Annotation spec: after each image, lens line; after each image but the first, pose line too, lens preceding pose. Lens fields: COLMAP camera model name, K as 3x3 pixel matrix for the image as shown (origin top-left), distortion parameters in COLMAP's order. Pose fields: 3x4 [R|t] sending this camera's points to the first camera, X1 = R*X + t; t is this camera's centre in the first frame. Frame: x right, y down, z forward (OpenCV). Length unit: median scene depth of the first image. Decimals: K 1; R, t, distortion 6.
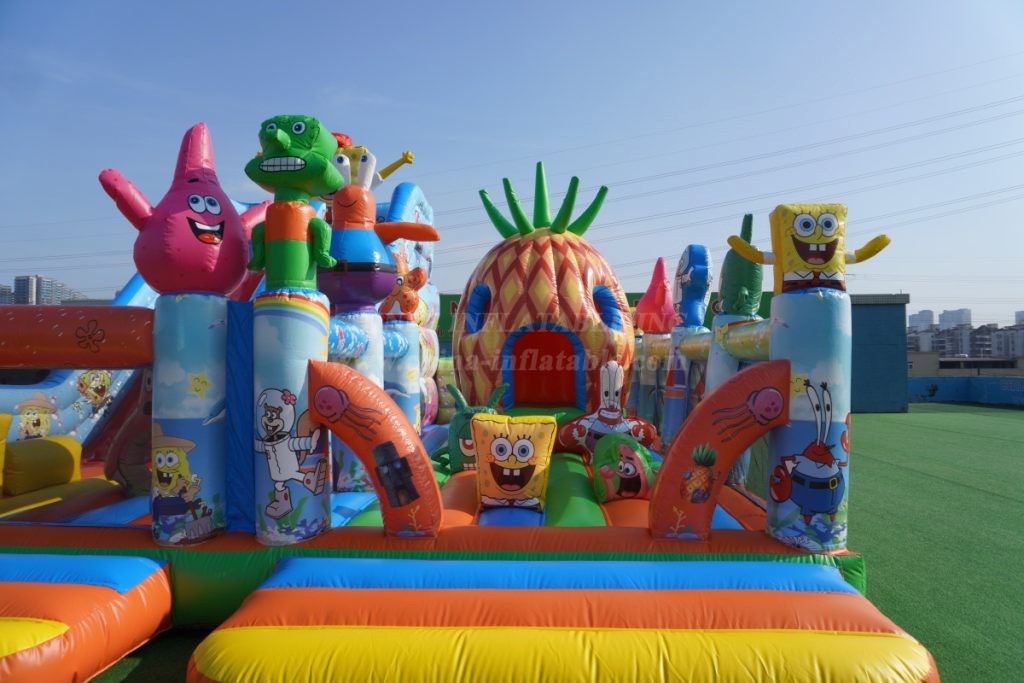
lens RADIAL K [[696.7, 0, 512.7], [0, 696.7, 344.5], [0, 0, 1]] dist [-0.023462, 0.006225]
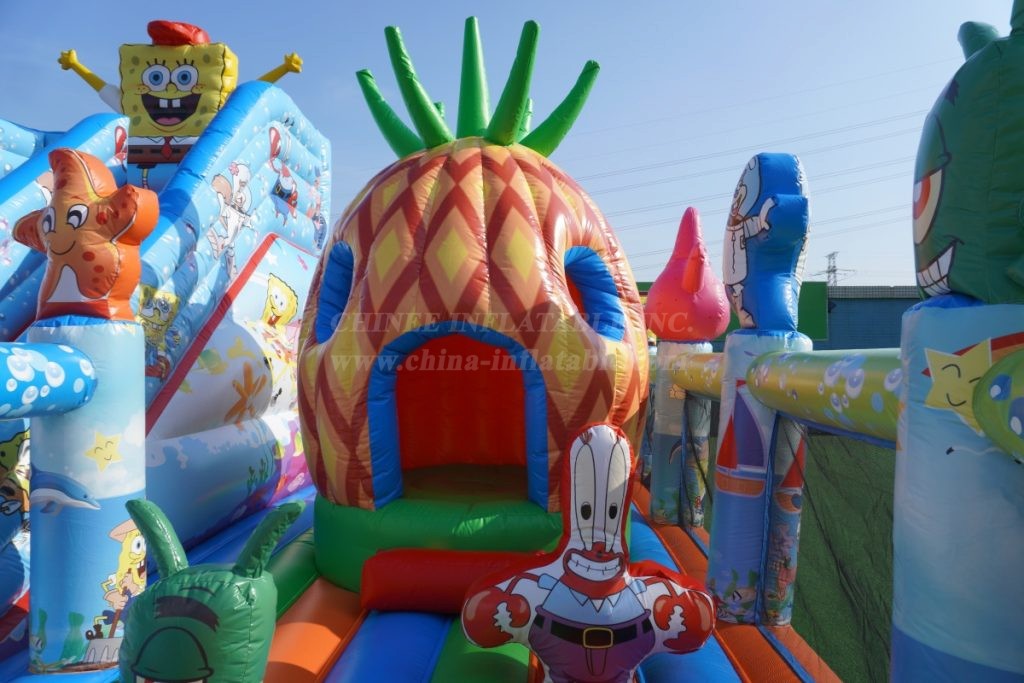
lens RADIAL K [[696.7, 0, 510.5], [0, 696.7, 343.7], [0, 0, 1]] dist [-0.023462, 0.006225]
pose [[0.999955, 0.008741, 0.003673, 0.088249], [-0.008770, 0.999931, 0.007760, -0.024012], [-0.003605, -0.007791, 0.999963, 0.599623]]
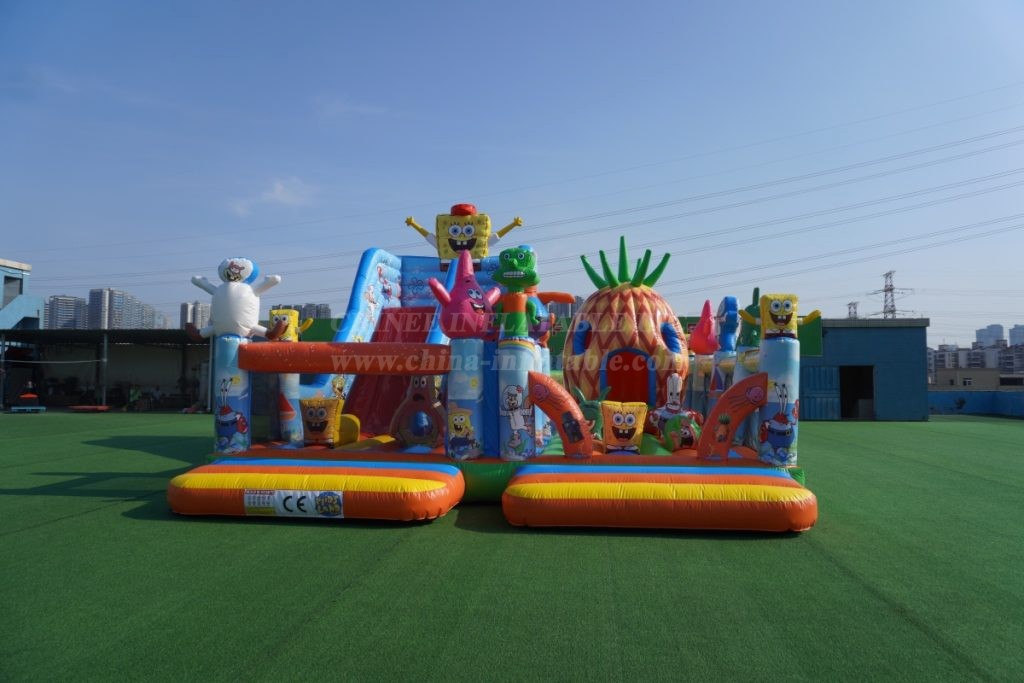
lens RADIAL K [[696.7, 0, 512.5], [0, 696.7, 336.3], [0, 0, 1]] dist [-0.023462, 0.006225]
pose [[0.997386, 0.004565, -0.072117, -0.108211], [-0.006757, 0.999521, -0.030185, -0.010128], [0.071945, 0.030593, 0.996939, -0.588521]]
